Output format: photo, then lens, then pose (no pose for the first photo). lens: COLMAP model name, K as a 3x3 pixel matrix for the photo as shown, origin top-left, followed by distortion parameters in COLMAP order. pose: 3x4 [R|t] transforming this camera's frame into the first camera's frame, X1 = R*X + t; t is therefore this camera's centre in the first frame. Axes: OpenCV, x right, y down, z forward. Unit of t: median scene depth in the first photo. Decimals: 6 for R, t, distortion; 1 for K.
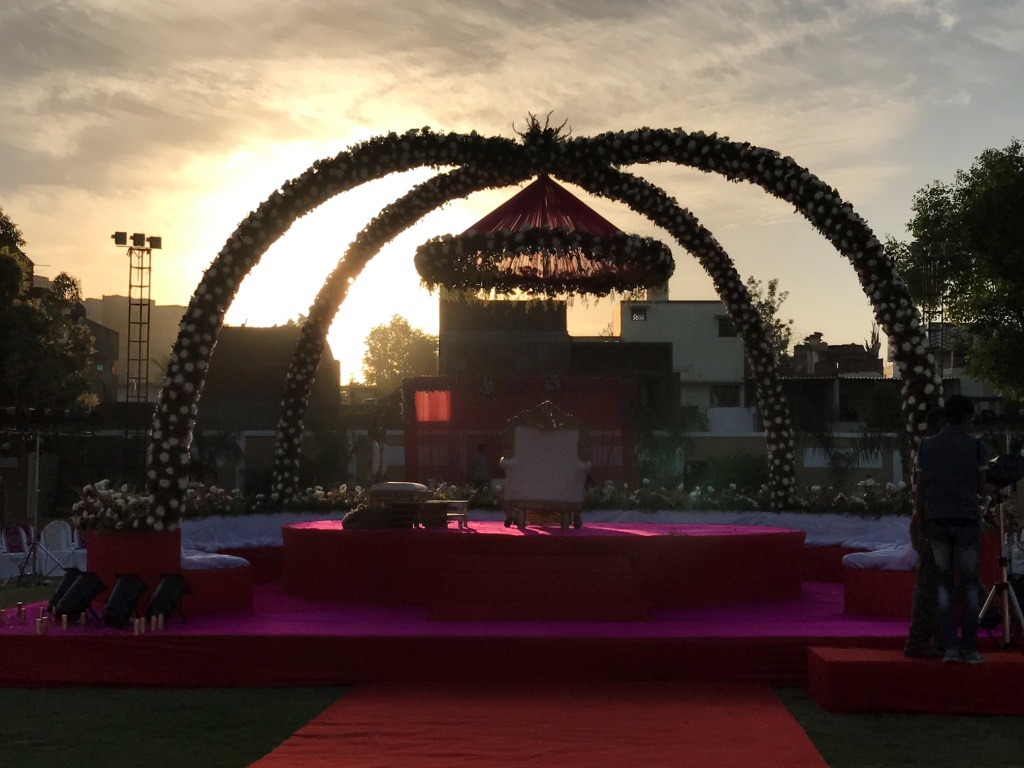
lens RADIAL K [[1796.3, 0, 512.1], [0, 1796.3, 384.6], [0, 0, 1]] dist [-0.085227, 0.000000]
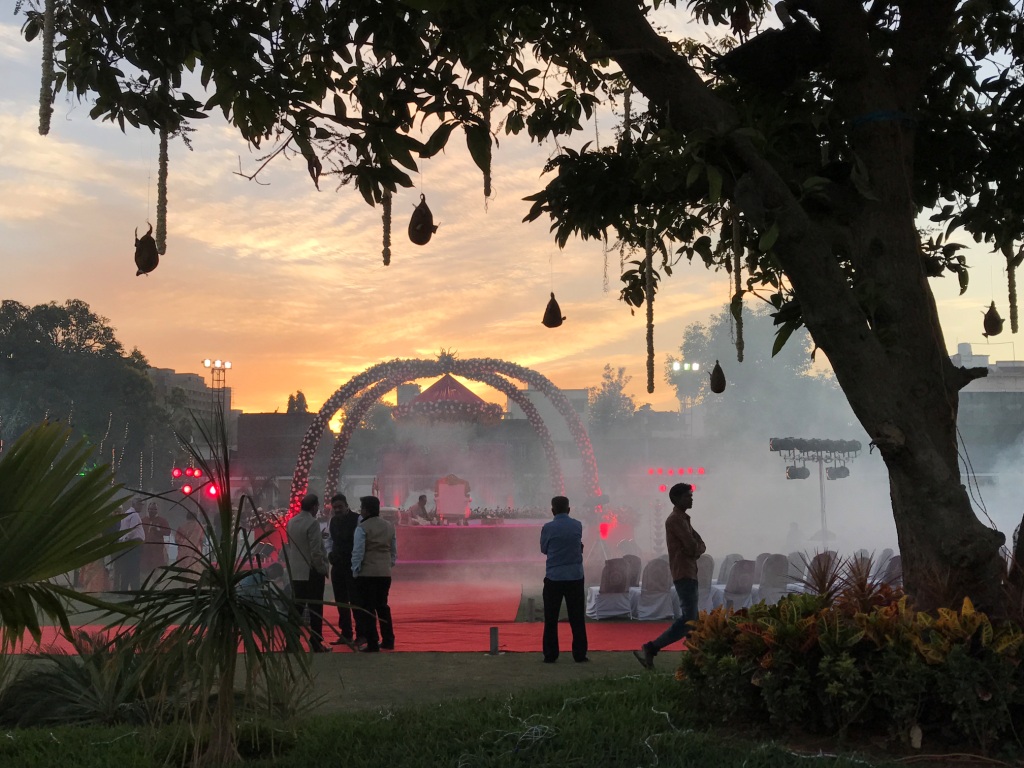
lens RADIAL K [[1248.9, 0, 510.8], [0, 1248.9, 382.5], [0, 0, 1]] dist [0.021863, 0.000000]
pose [[0.998650, -0.007951, 0.051335, 0.018342], [0.010184, 0.999007, -0.043381, -0.037935], [-0.050939, 0.043845, 0.997739, -0.692218]]
